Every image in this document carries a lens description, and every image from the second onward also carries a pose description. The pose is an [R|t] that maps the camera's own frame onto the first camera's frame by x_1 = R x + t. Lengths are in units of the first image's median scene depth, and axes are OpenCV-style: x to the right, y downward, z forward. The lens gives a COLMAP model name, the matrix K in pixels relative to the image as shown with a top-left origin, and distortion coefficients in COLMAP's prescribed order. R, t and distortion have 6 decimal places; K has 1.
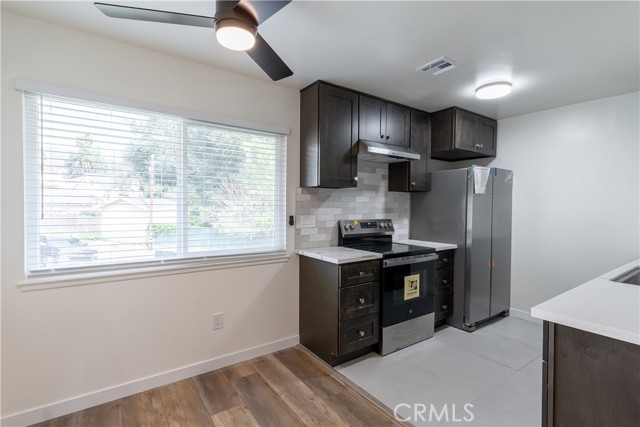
lens RADIAL K [[297.0, 0, 316.2], [0, 297.0, 211.8], [0, 0, 1]] dist [0.002851, -0.001159]
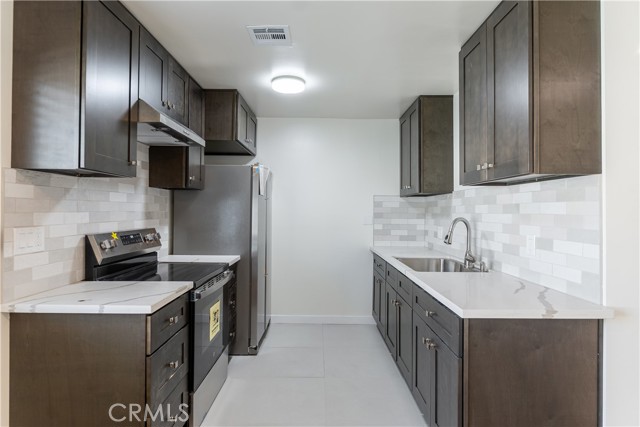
lens RADIAL K [[343.4, 0, 316.0], [0, 343.4, 210.4], [0, 0, 1]] dist [-0.005657, -0.003636]
pose [[0.571471, -0.000923, 0.820622, -0.217464], [0.012182, 0.999899, -0.007359, -0.006383], [-0.820532, 0.014202, 0.571424, 0.300354]]
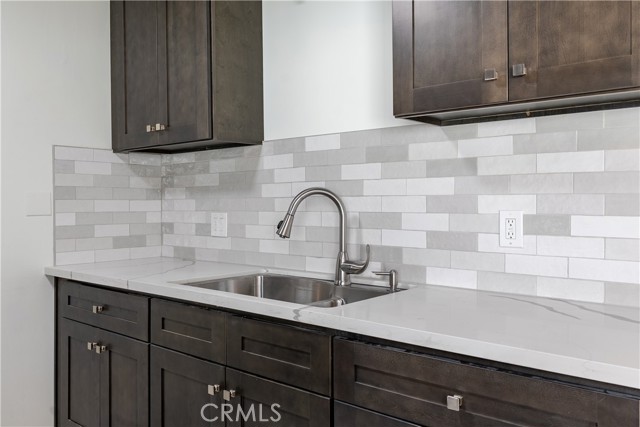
lens RADIAL K [[546.0, 0, 317.9], [0, 546.0, 208.2], [0, 0, 1]] dist [0.008065, 0.005404]
pose [[-0.257898, -0.017608, 0.966012, 0.038984], [0.020660, 0.999505, 0.023734, 0.019069], [-0.965951, 0.026079, -0.257407, 0.699614]]
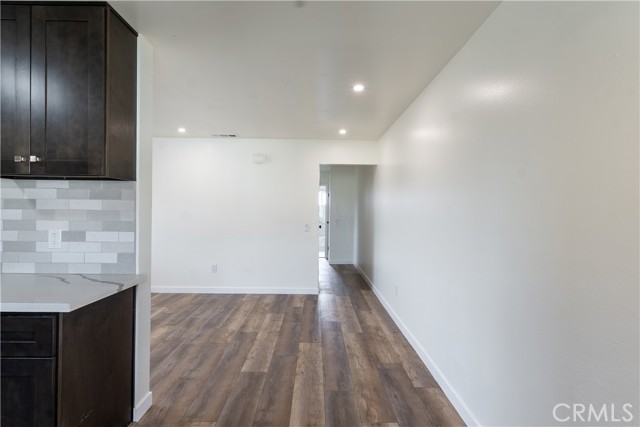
lens RADIAL K [[332.3, 0, 319.2], [0, 332.3, 210.1], [0, 0, 1]] dist [0.002896, 0.000384]
pose [[-0.830338, -0.011389, 0.557143, -0.263201], [-0.005012, 0.999903, 0.012970, -0.009579], [-0.557237, 0.007977, -0.830315, 0.603185]]
